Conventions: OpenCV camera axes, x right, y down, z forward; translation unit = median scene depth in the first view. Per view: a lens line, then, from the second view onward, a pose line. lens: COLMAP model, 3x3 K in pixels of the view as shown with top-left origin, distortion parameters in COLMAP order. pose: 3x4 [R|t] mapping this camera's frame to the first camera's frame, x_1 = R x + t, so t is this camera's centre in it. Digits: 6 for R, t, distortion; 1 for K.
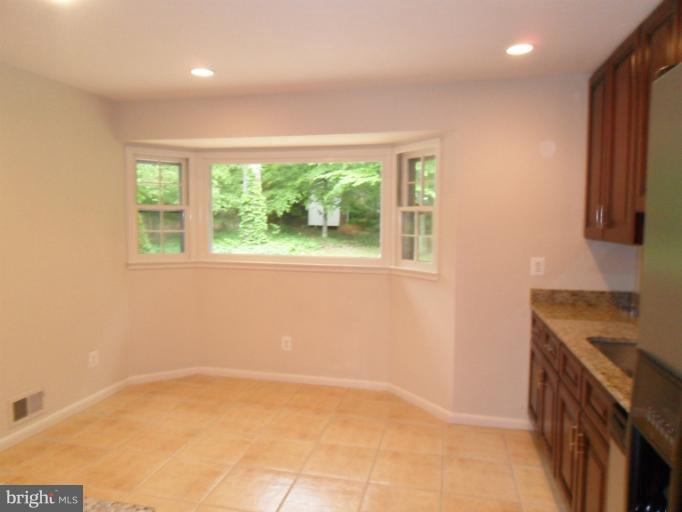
lens RADIAL K [[505.8, 0, 343.1], [0, 505.8, 254.8], [0, 0, 1]] dist [0.024751, -0.003331]
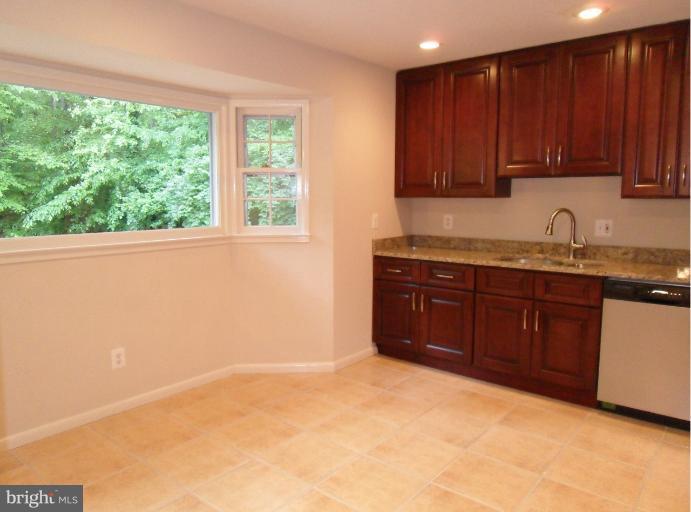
lens RADIAL K [[512.5, 0, 345.8], [0, 512.5, 253.4], [0, 0, 1]] dist [0.024751, -0.003331]
pose [[0.445696, -0.112950, 0.888030, -0.694785], [0.067565, 0.993423, 0.092445, -0.016246], [-0.892631, 0.018798, 0.450396, 0.467328]]
